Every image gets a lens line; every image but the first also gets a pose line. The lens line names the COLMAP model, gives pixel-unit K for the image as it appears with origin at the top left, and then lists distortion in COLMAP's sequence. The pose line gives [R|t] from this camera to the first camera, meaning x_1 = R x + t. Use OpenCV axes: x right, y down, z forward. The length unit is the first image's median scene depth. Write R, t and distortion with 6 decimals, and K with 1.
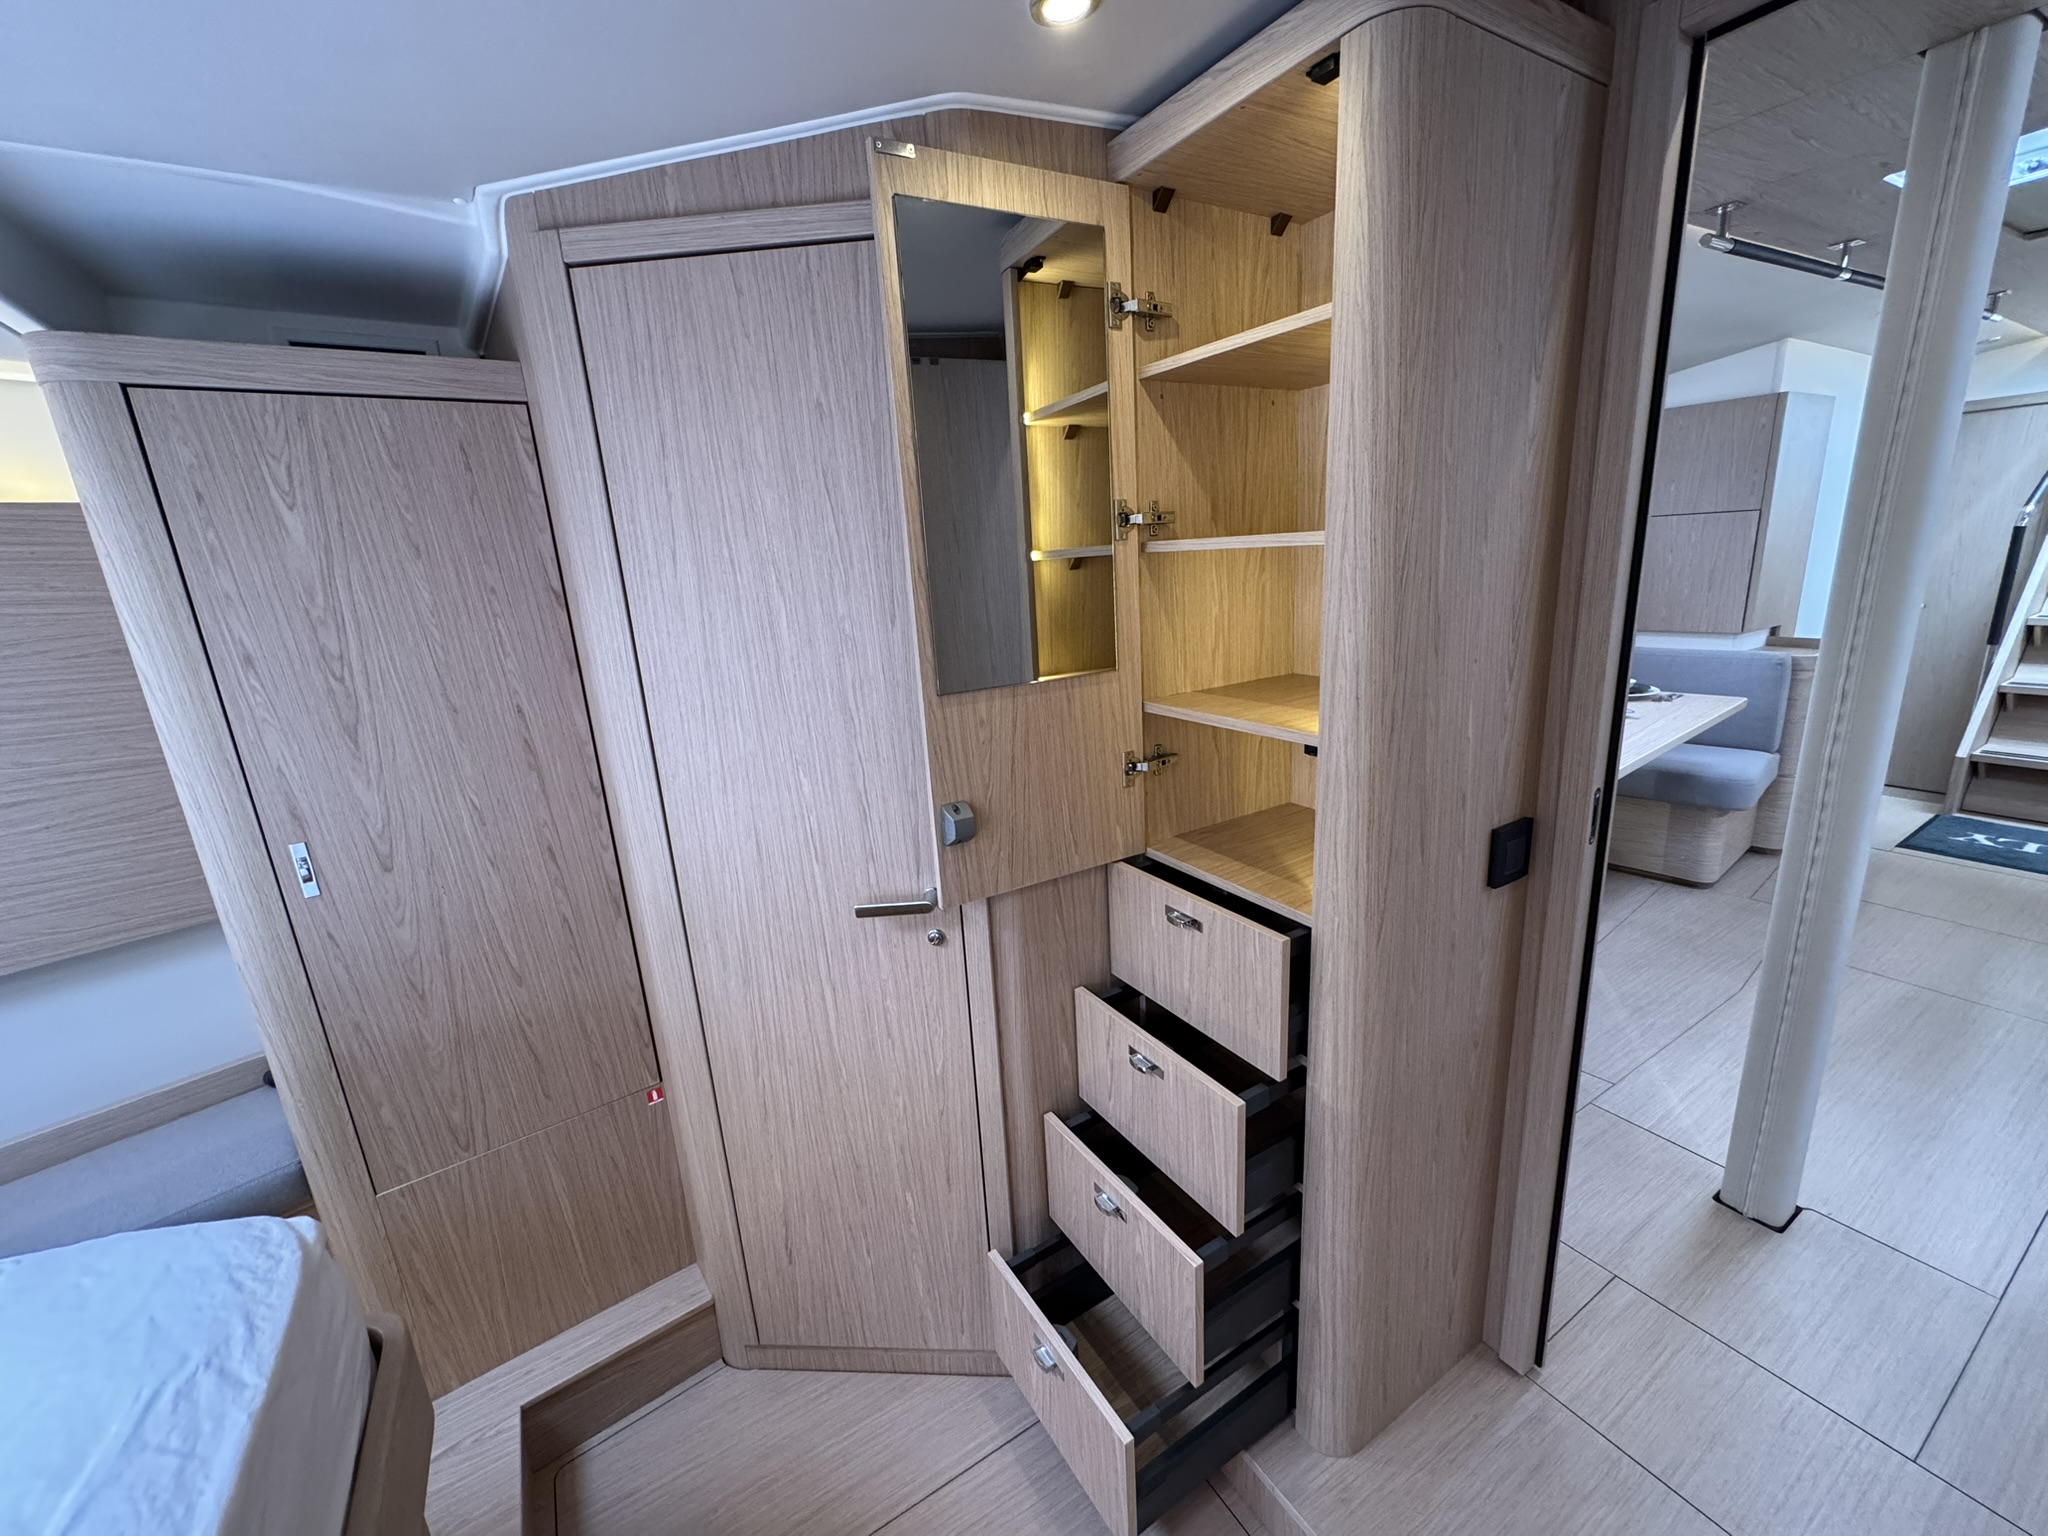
lens RADIAL K [[817.7, 0, 1022.0], [0, 817.7, 769.1], [0, 0, 1]] dist [-0.002759, -0.000869]
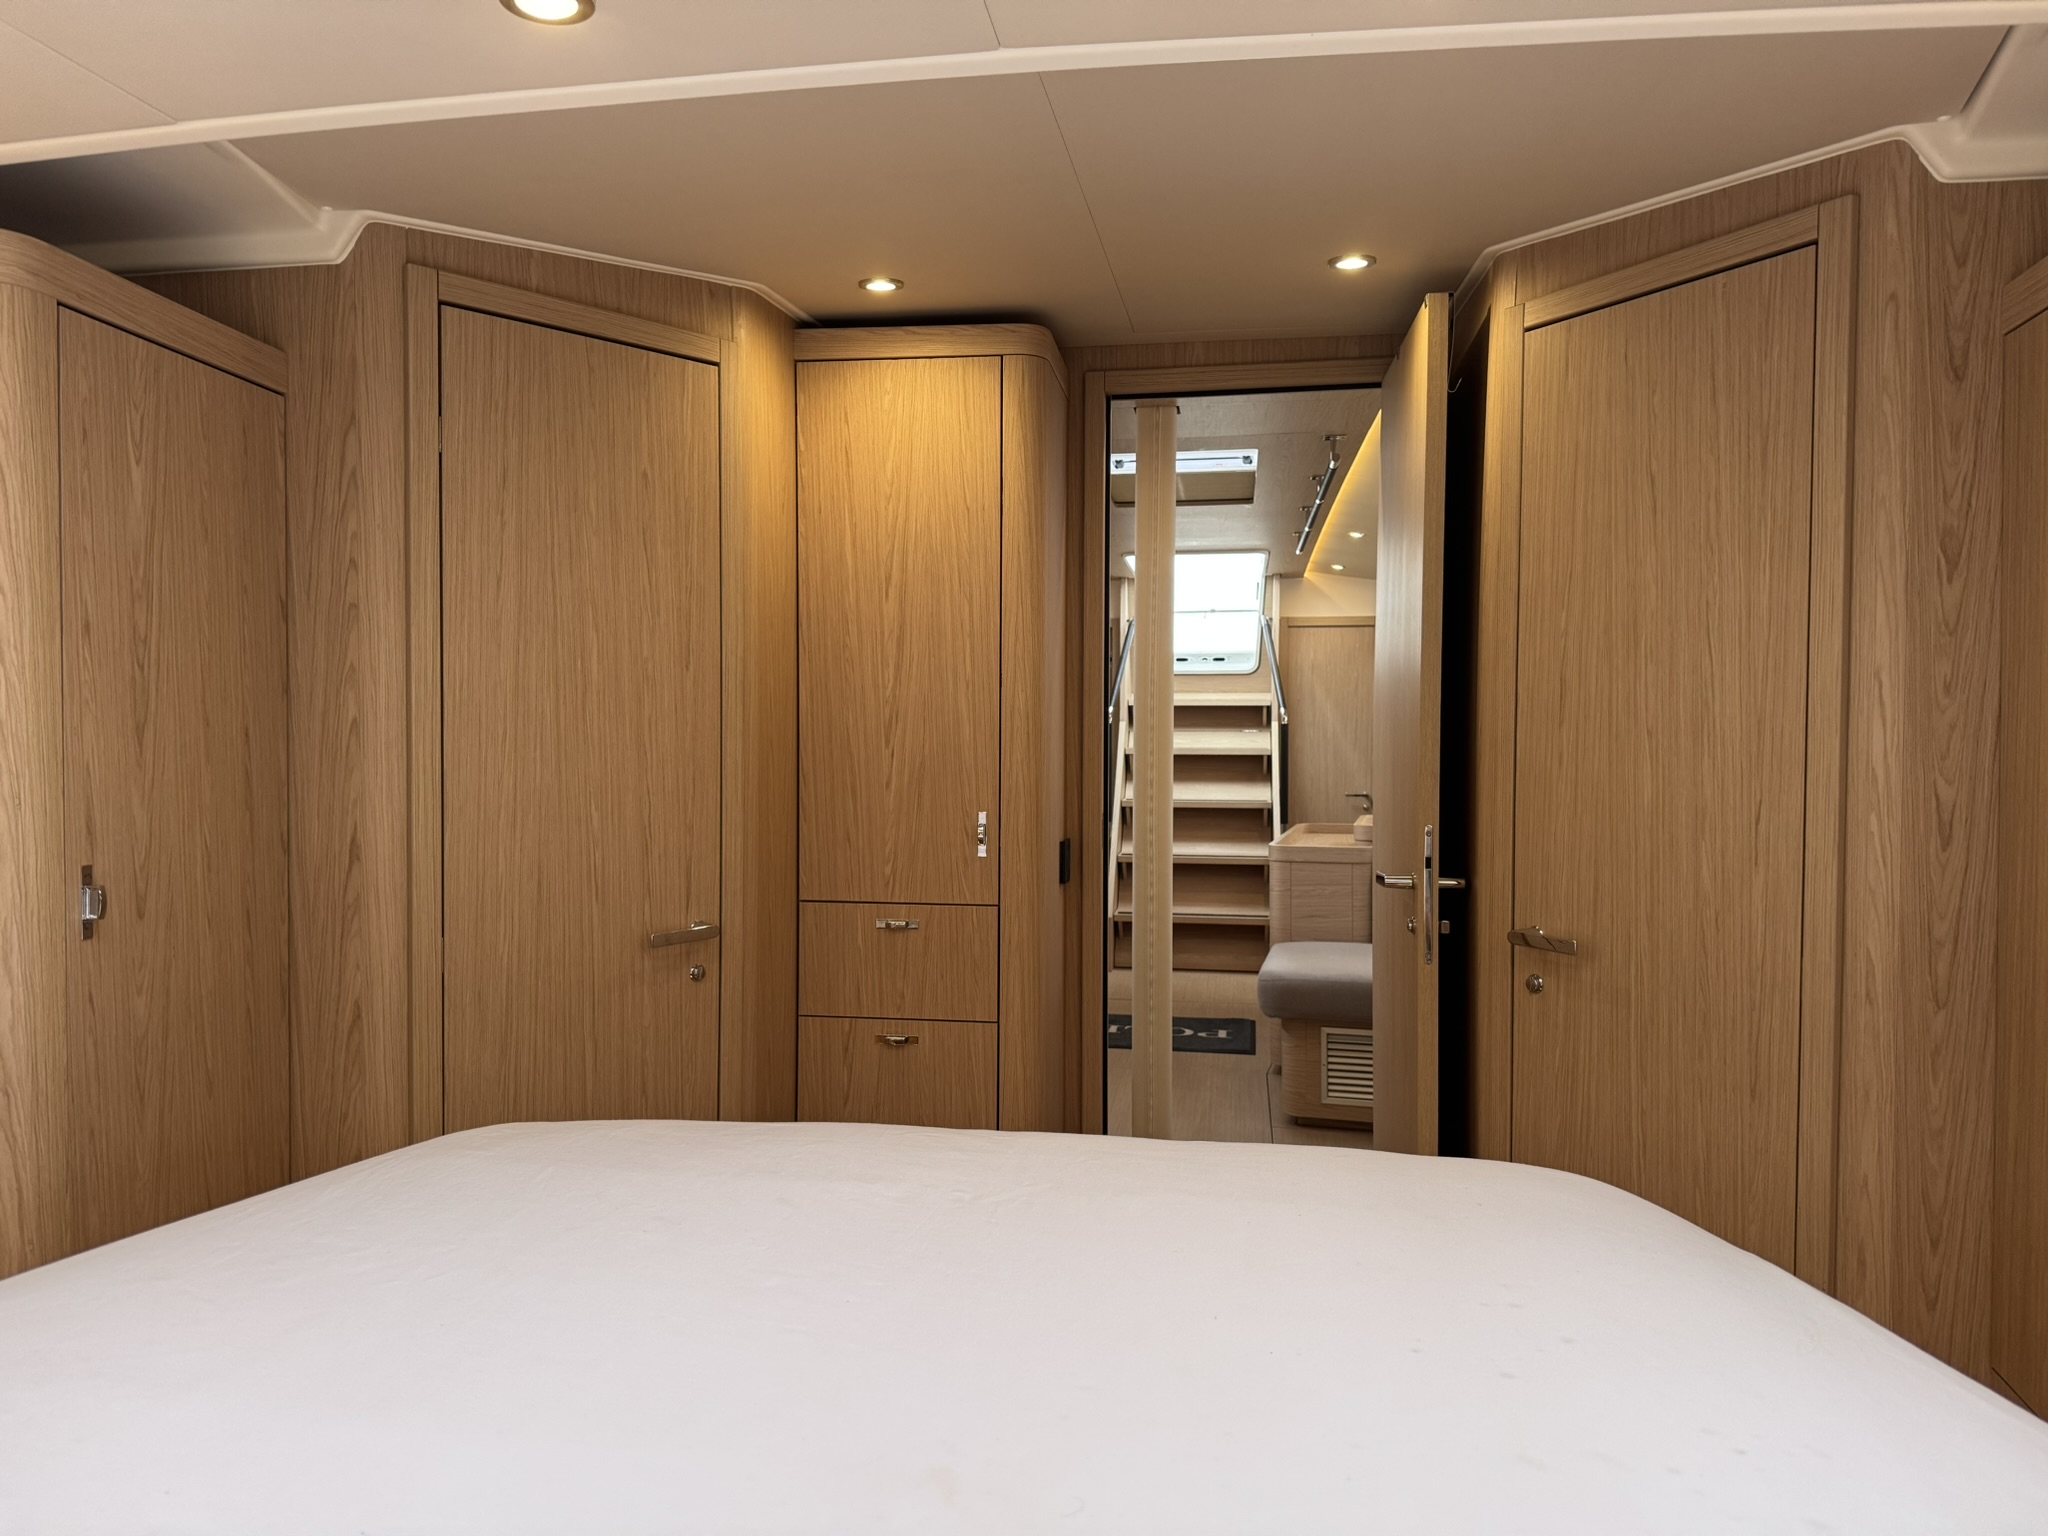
lens RADIAL K [[1441.2, 0, 1025.3], [0, 1441.2, 768.5], [0, 0, 1]] dist [0.056883, -0.070471]
pose [[0.638865, 0.043379, 0.768095, -1.388903], [0.147708, 0.972917, -0.177804, 0.378609], [-0.755006, 0.227047, 0.615155, -0.536449]]
